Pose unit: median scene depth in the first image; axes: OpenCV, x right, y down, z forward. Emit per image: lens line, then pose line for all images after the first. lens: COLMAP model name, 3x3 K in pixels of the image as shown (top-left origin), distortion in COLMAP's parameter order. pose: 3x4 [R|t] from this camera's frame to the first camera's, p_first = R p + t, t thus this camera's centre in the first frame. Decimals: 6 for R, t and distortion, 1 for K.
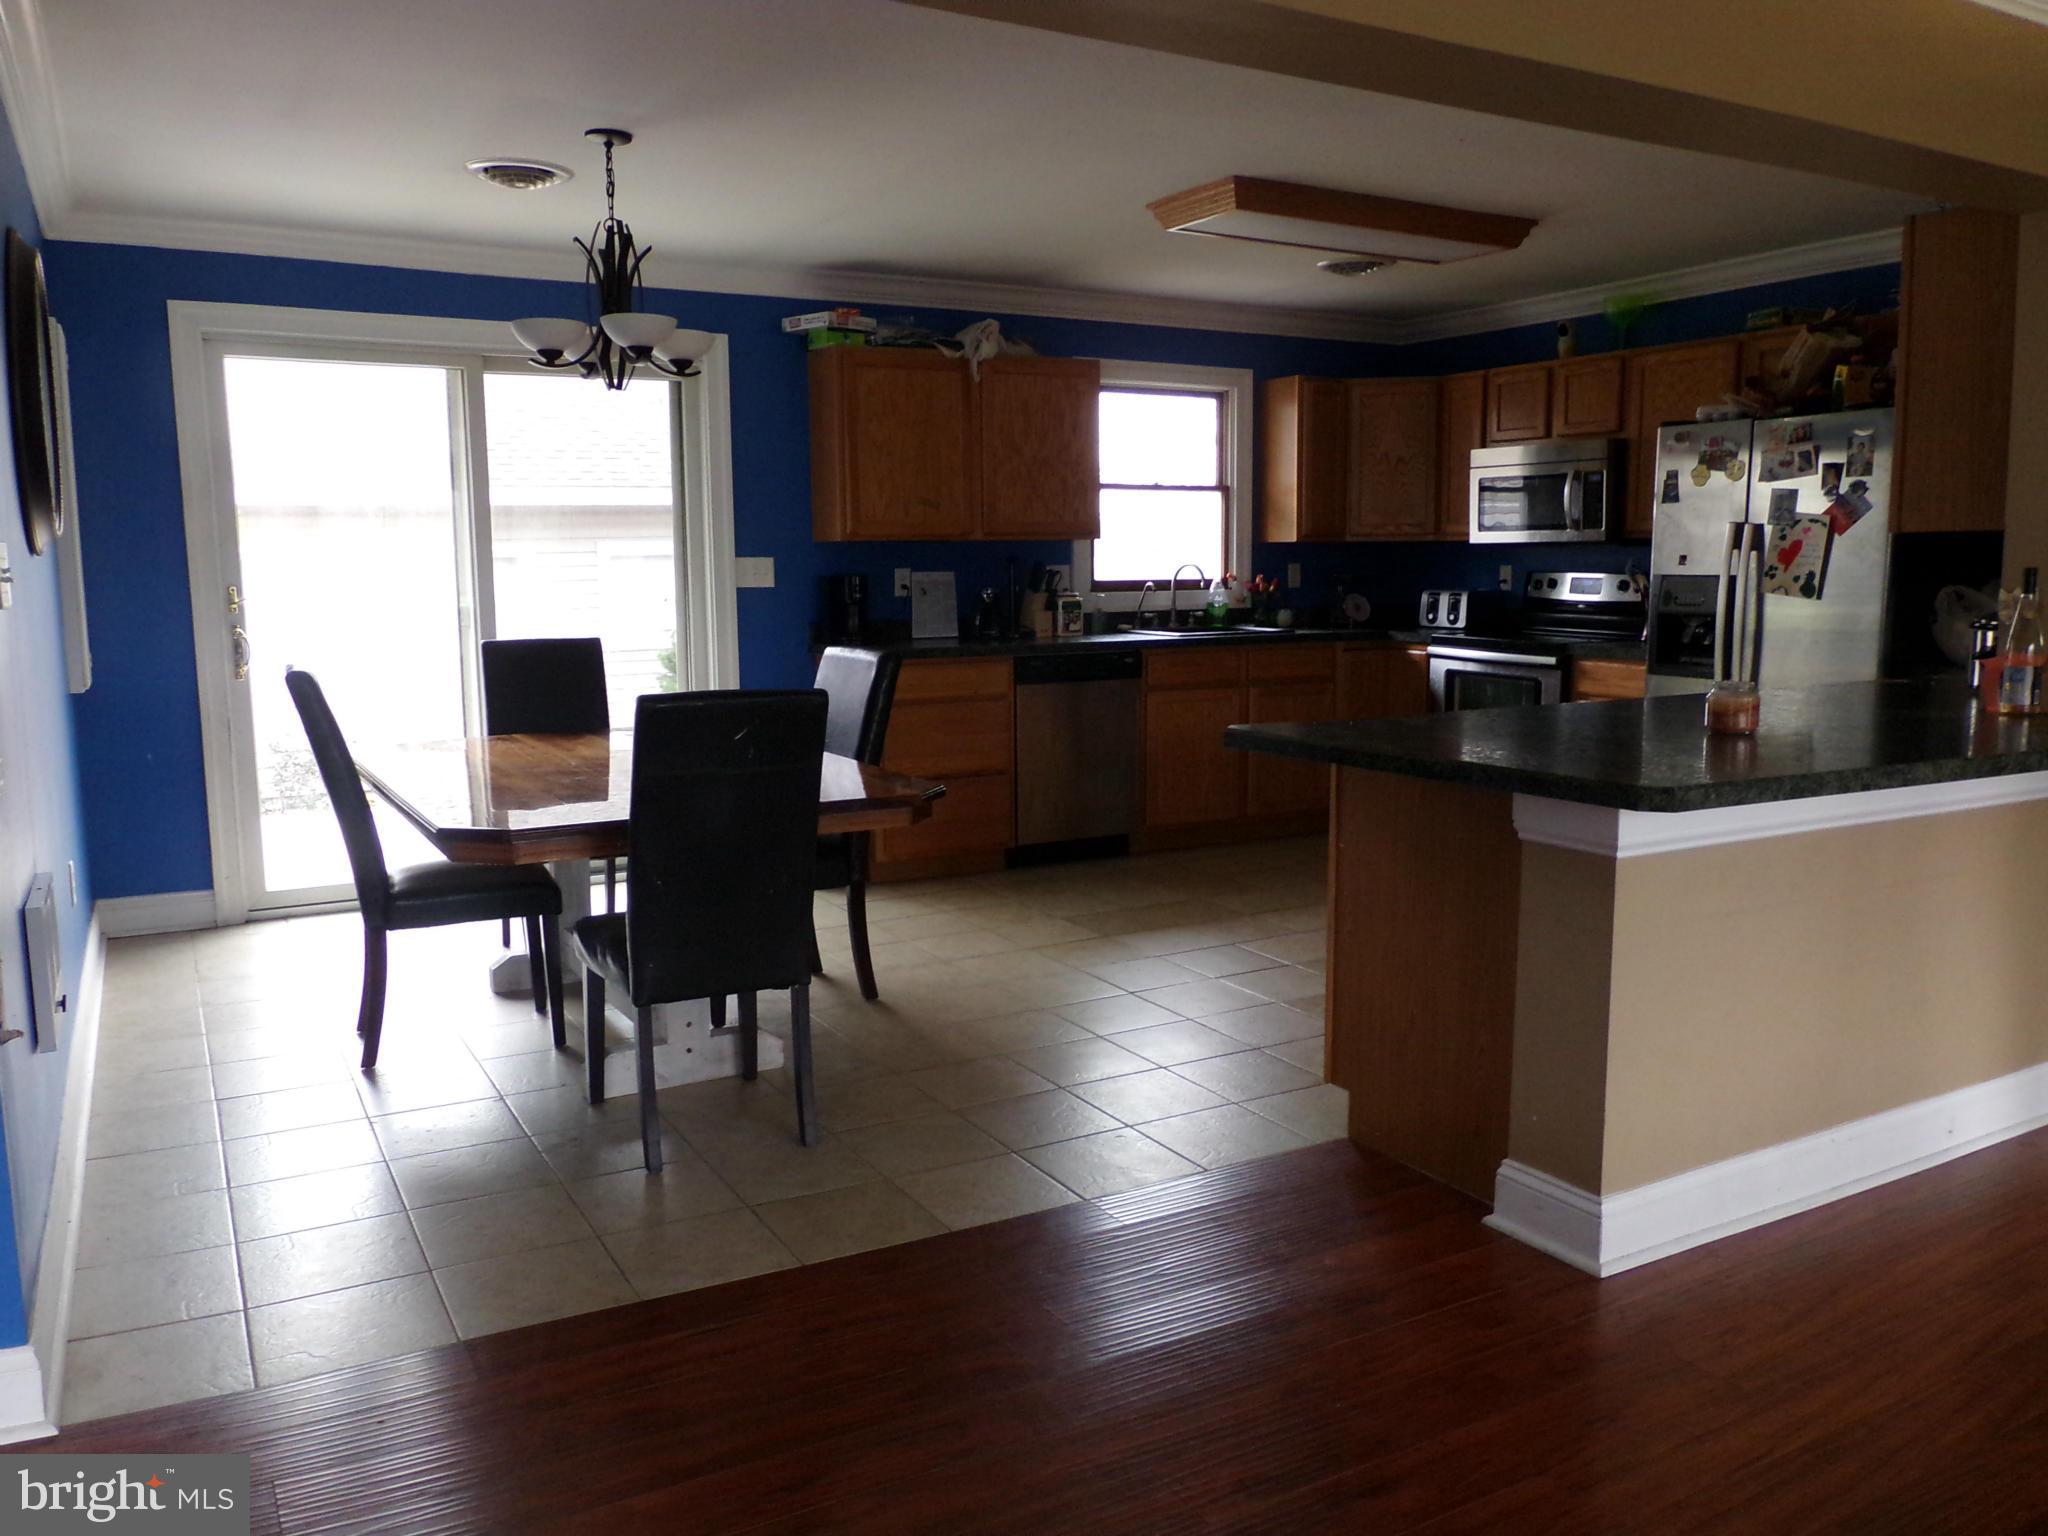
lens RADIAL K [[1555.6, 0, 1024.0], [0, 1555.6, 768.0], [0, 0, 1]] dist [-0.062532, 0.088099]
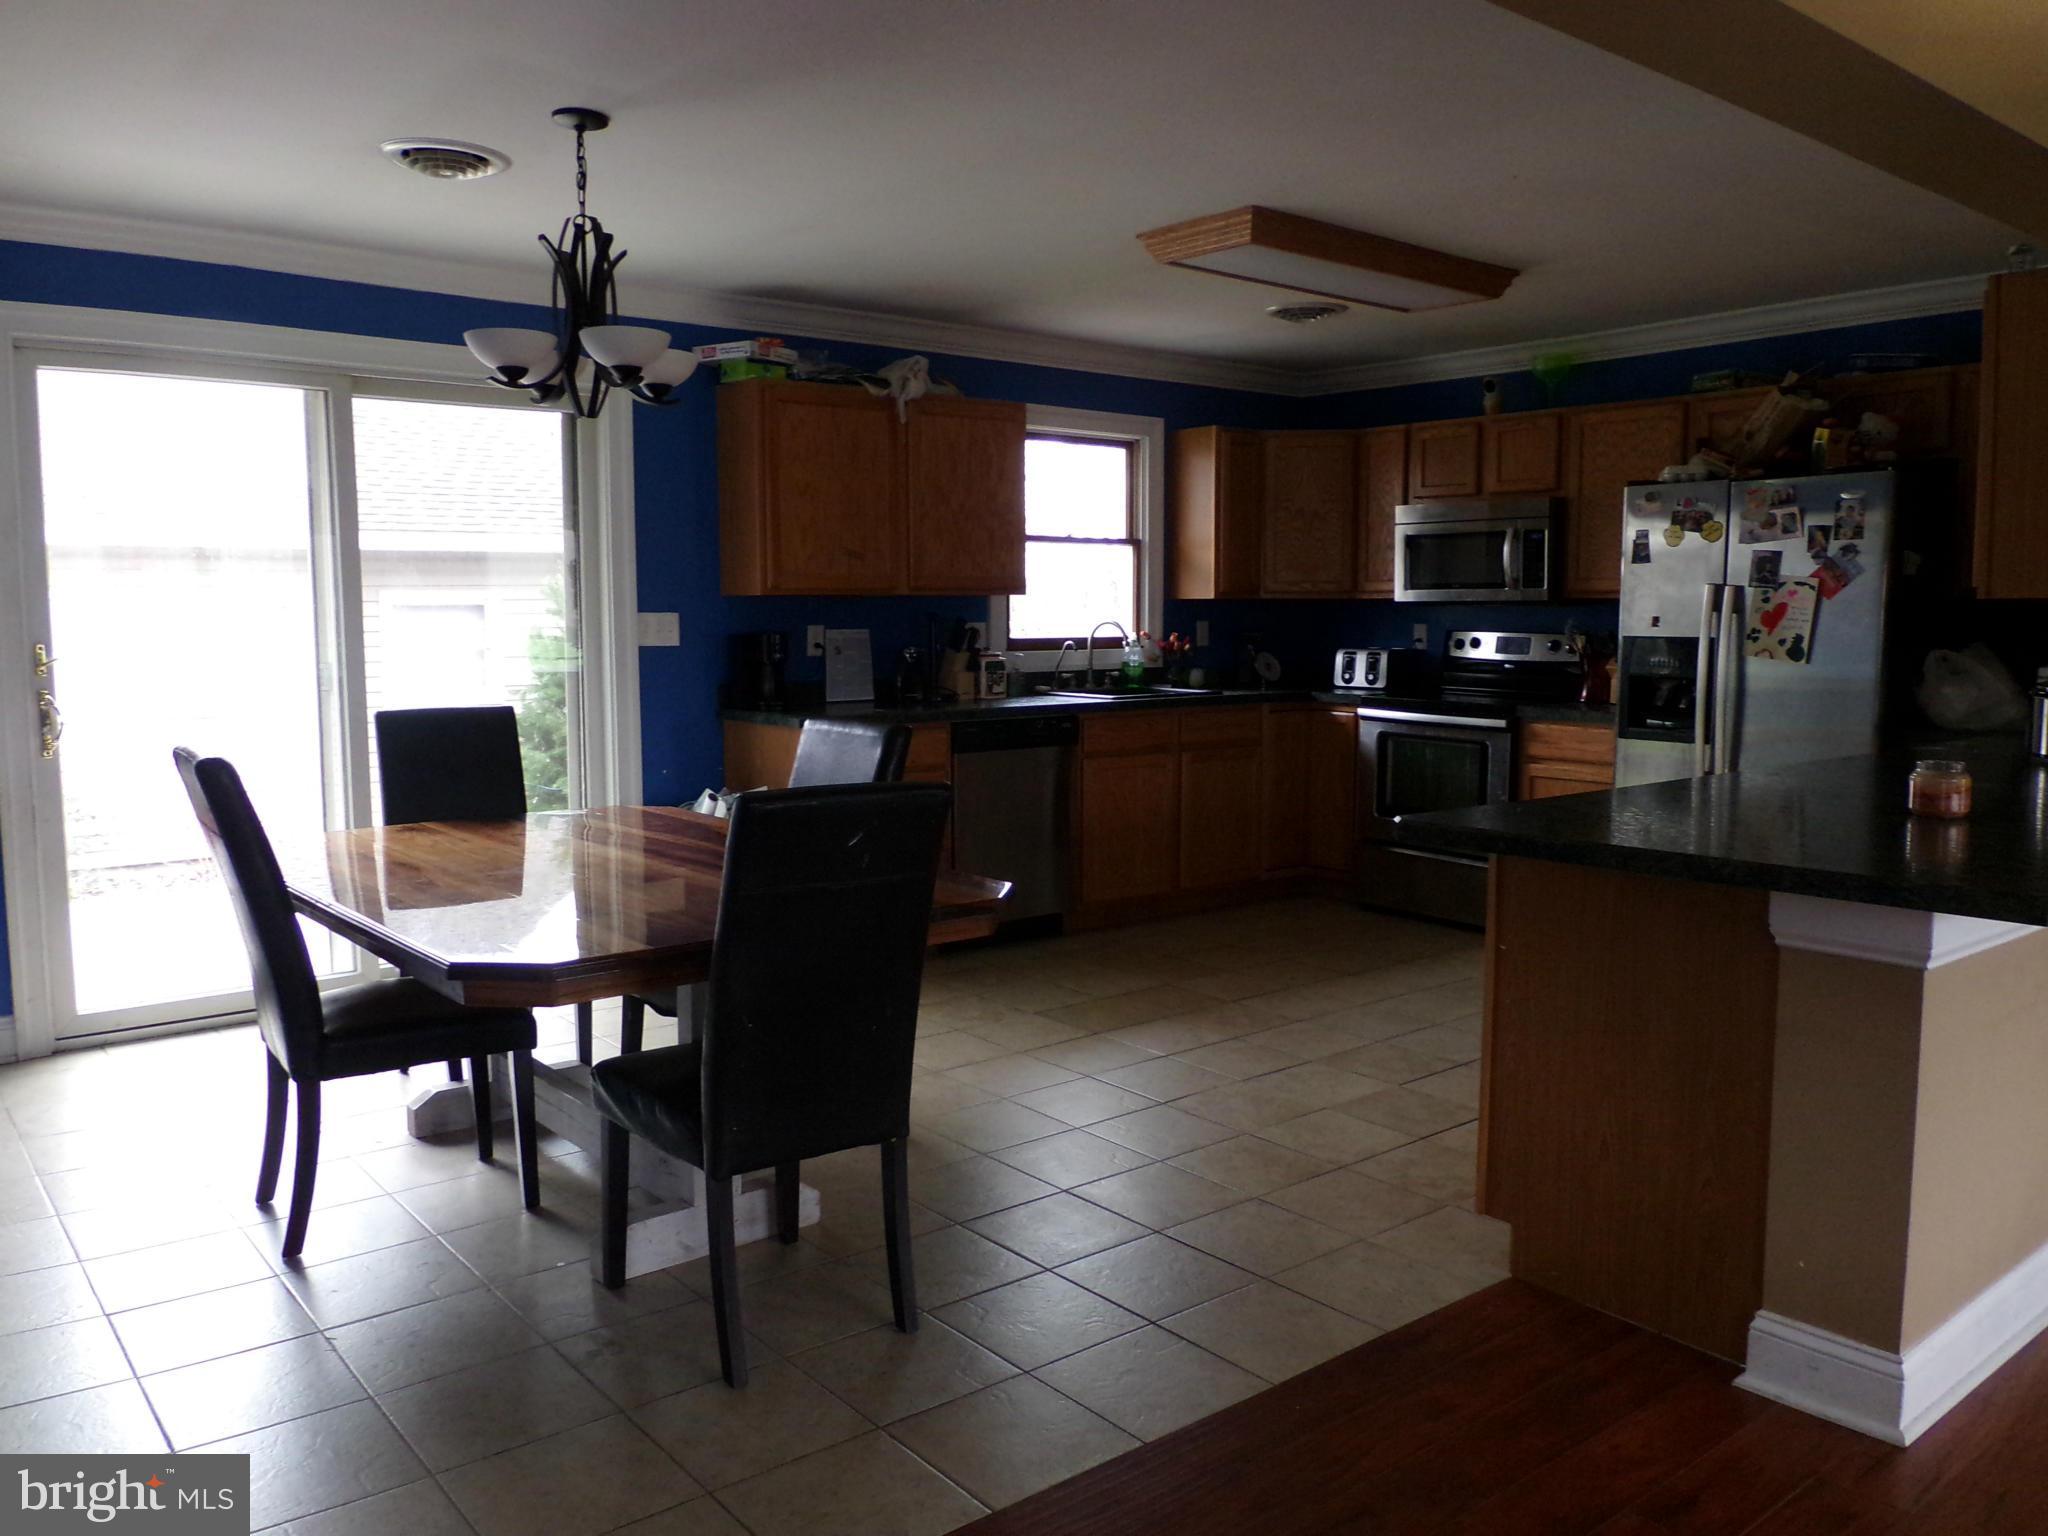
lens RADIAL K [[1555.6, 0, 1024.0], [0, 1555.6, 768.0], [0, 0, 1]] dist [-0.062532, 0.088099]
pose [[0.986350, -0.009927, 0.164360, -0.116923], [0.015210, 0.999406, -0.030919, -0.016423], [-0.163956, 0.032997, 0.985916, 0.094570]]
